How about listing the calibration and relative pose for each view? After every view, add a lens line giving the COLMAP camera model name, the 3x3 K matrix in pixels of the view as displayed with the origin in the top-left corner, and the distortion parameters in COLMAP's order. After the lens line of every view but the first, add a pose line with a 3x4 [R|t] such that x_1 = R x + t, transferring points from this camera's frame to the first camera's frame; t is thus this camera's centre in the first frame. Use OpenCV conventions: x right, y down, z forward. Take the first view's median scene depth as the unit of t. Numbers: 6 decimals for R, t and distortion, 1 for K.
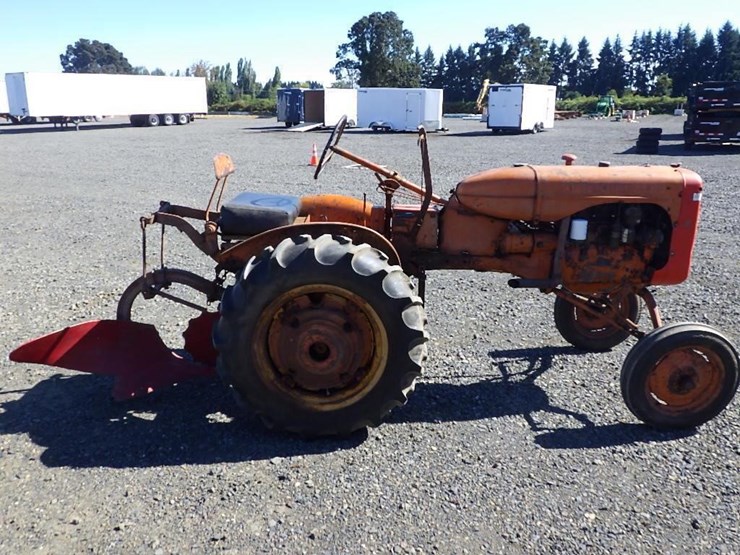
lens RADIAL K [[607.7, 0, 363.1], [0, 607.7, 277.8], [0, 0, 1]] dist [-0.006596, 0.005306]
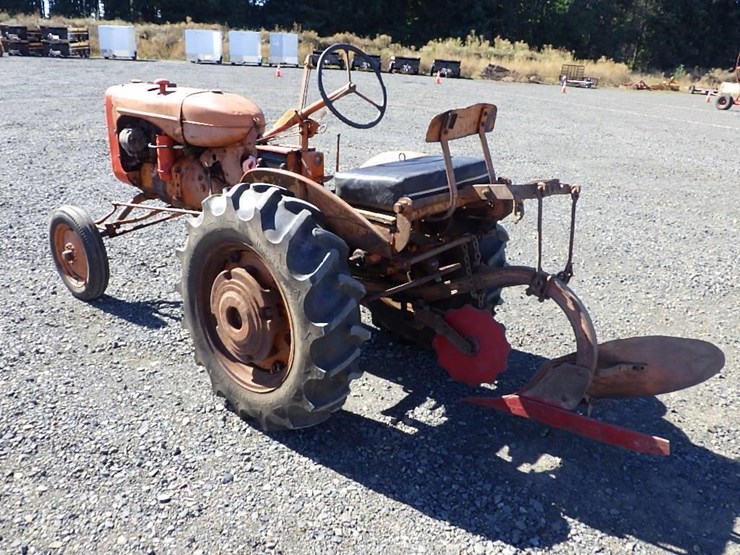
lens RADIAL K [[607.7, 0, 363.7], [0, 607.7, 272.0], [0, 0, 1]] dist [-0.006596, 0.005306]
pose [[-0.736536, -0.259105, 0.624803, -0.626454], [0.137665, 0.846964, 0.513518, -0.413995], [-0.662241, 0.464238, -0.588150, 1.560125]]
